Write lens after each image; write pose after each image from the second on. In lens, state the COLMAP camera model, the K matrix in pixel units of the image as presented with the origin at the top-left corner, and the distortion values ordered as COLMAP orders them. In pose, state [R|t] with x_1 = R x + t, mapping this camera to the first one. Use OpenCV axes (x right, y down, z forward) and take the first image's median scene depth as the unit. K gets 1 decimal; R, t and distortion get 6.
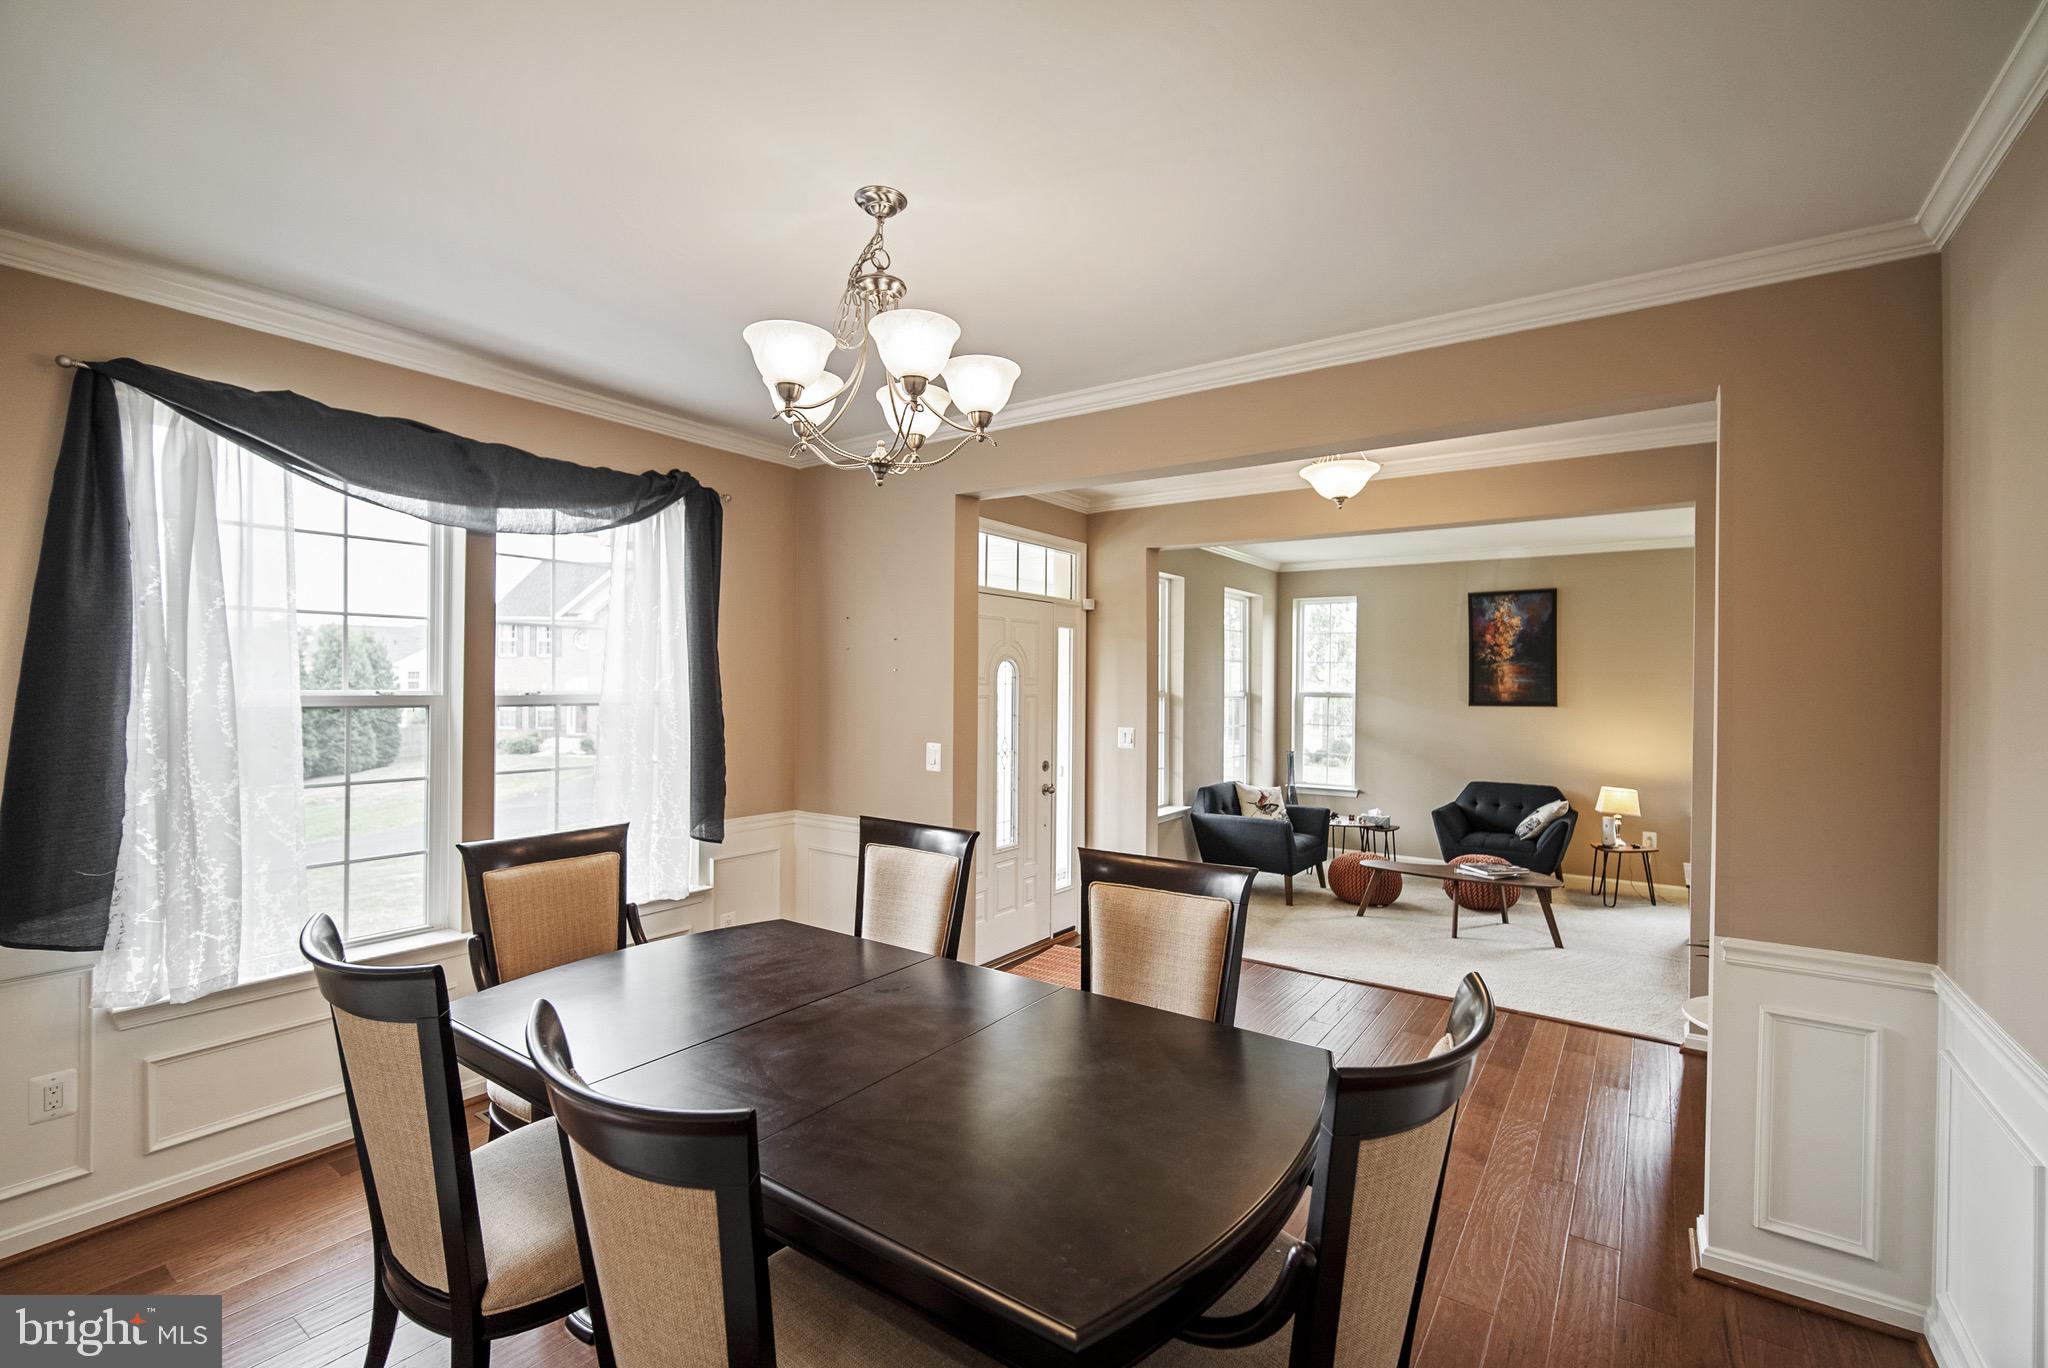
lens RADIAL K [[900.8, 0, 1026.9], [0, 900.8, 681.8], [0, 0, 1]] dist [-0.005892, 0.000034]
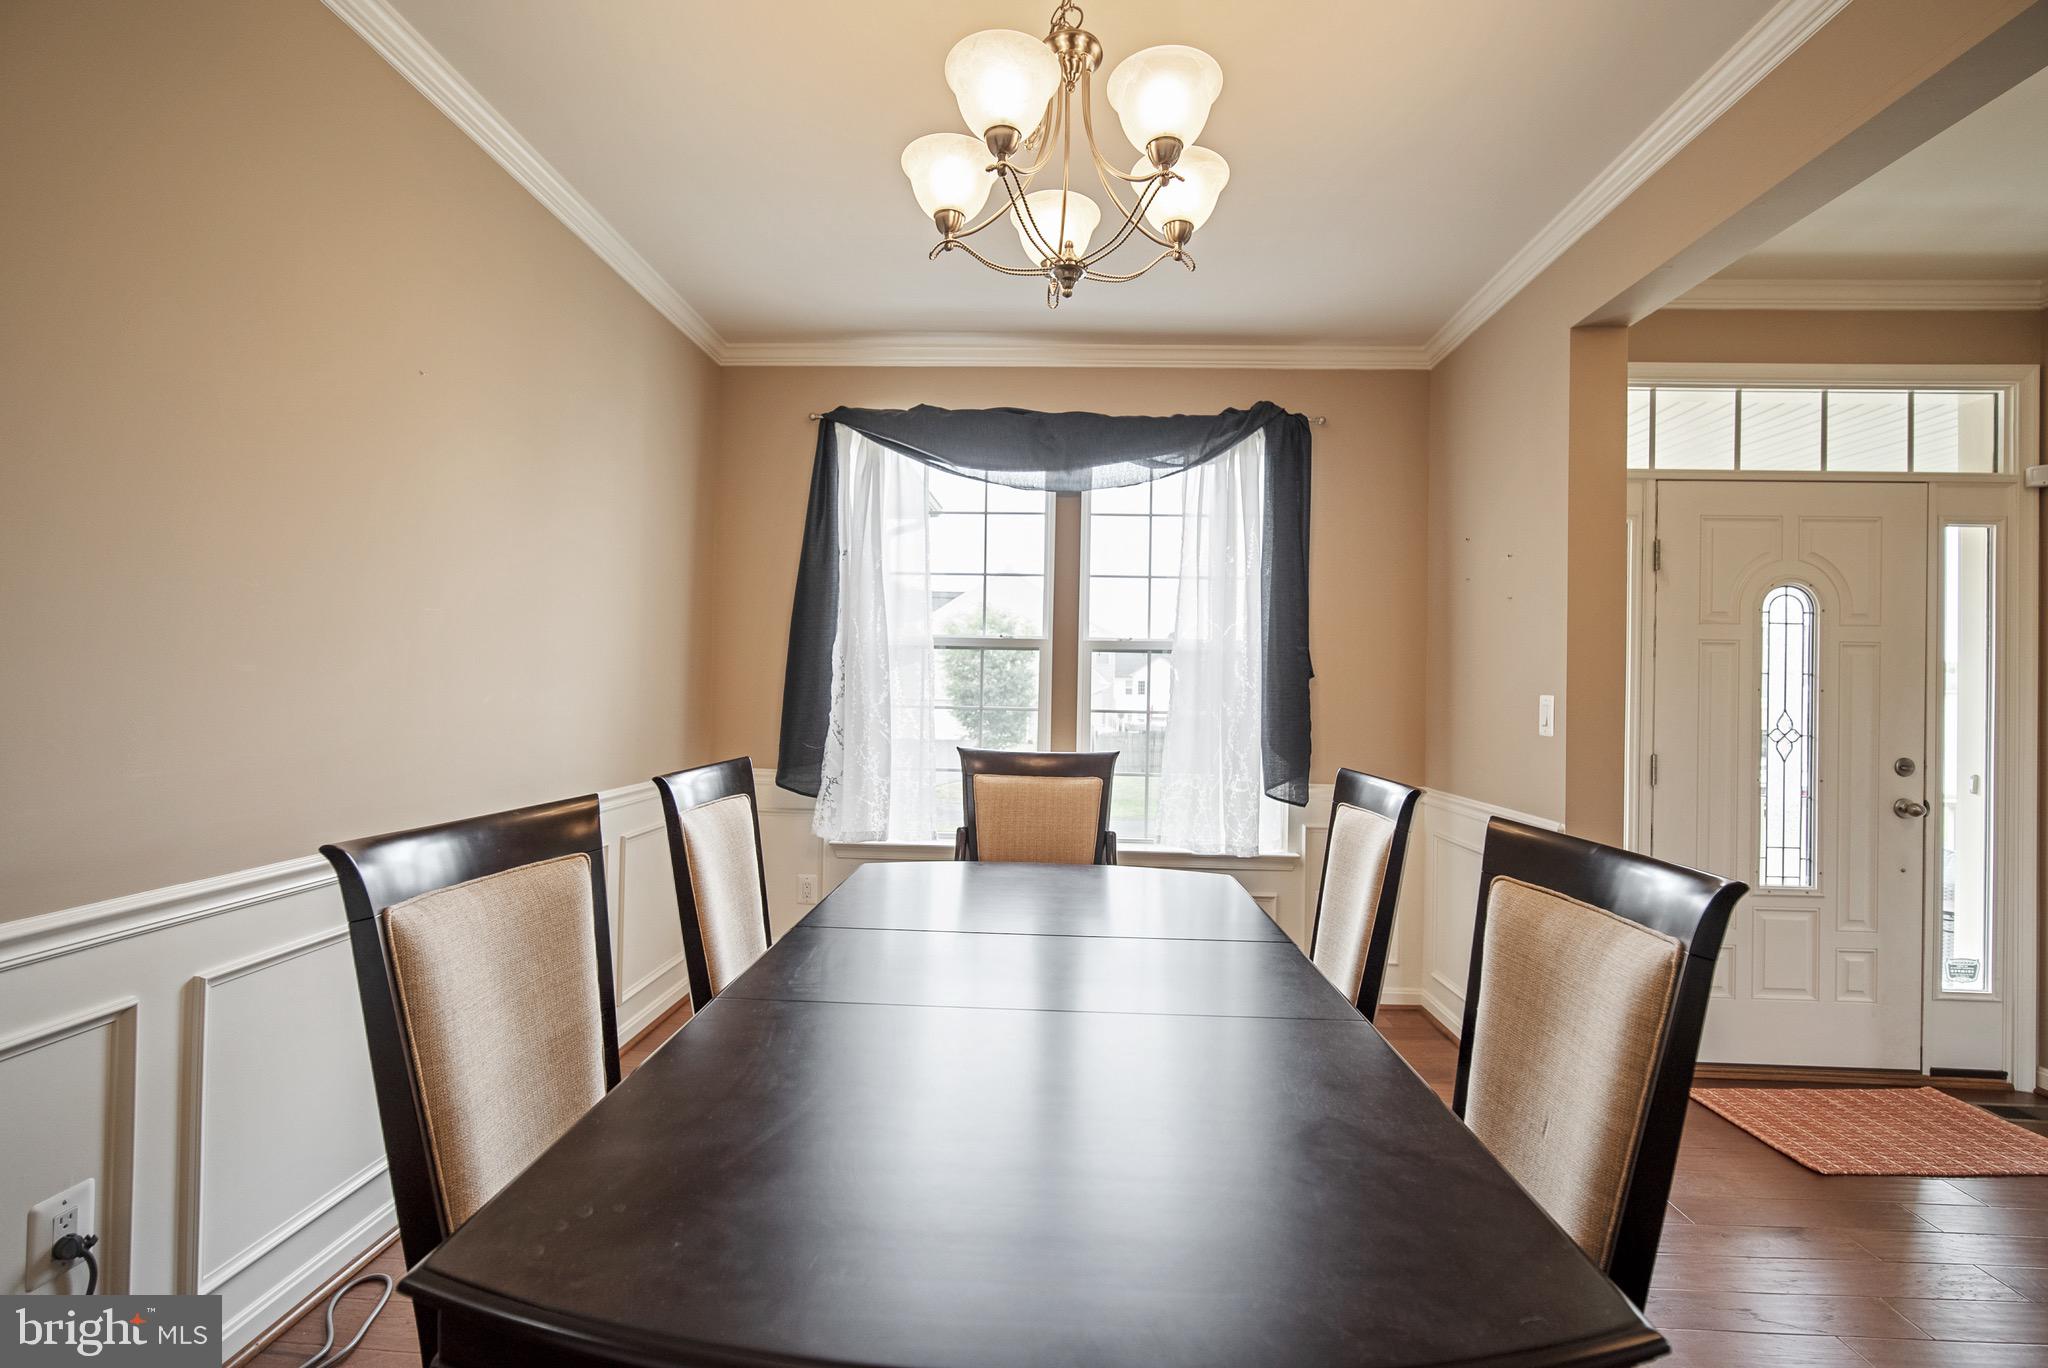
lens RADIAL K [[900.8, 0, 1026.9], [0, 900.8, 681.8], [0, 0, 1]] dist [-0.005892, 0.000034]
pose [[0.537116, -0.006718, -0.843481, 0.304330], [-0.014884, 0.999737, -0.017440, 0.086658], [0.843377, 0.021921, 0.536875, 0.333249]]
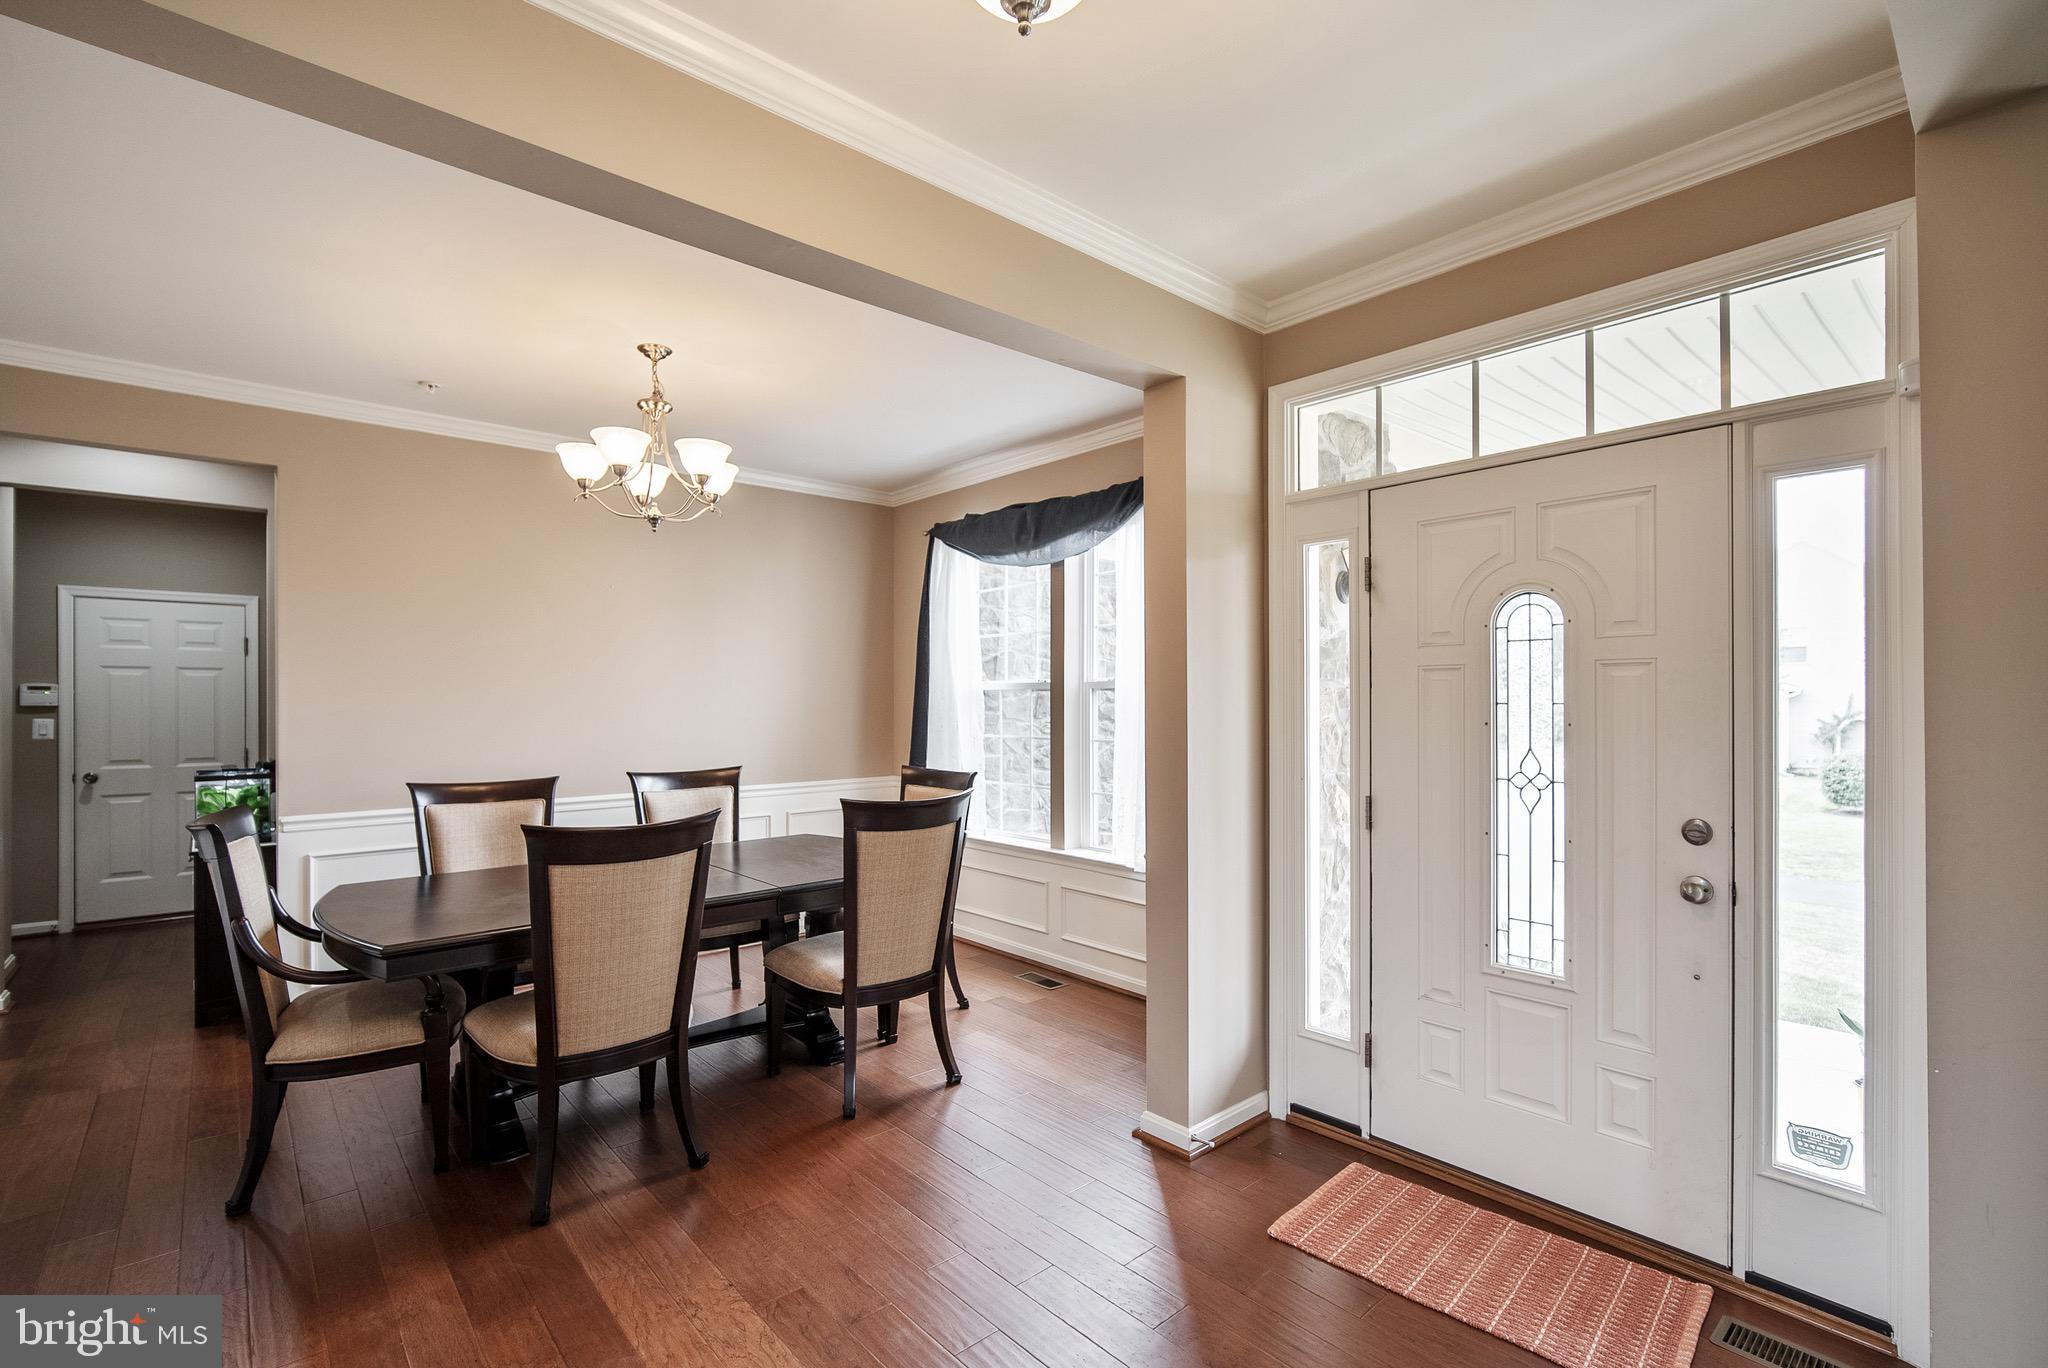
lens RADIAL K [[921.3, 0, 1003.2], [0, 921.3, 704.6], [0, 0, 1]] dist [-0.011487, 0.000049]
pose [[-0.245042, -0.008995, -0.969471, 0.750295], [-0.000622, 0.999958, -0.009121, 0.060443], [0.969512, -0.001632, -0.245037, 1.200068]]
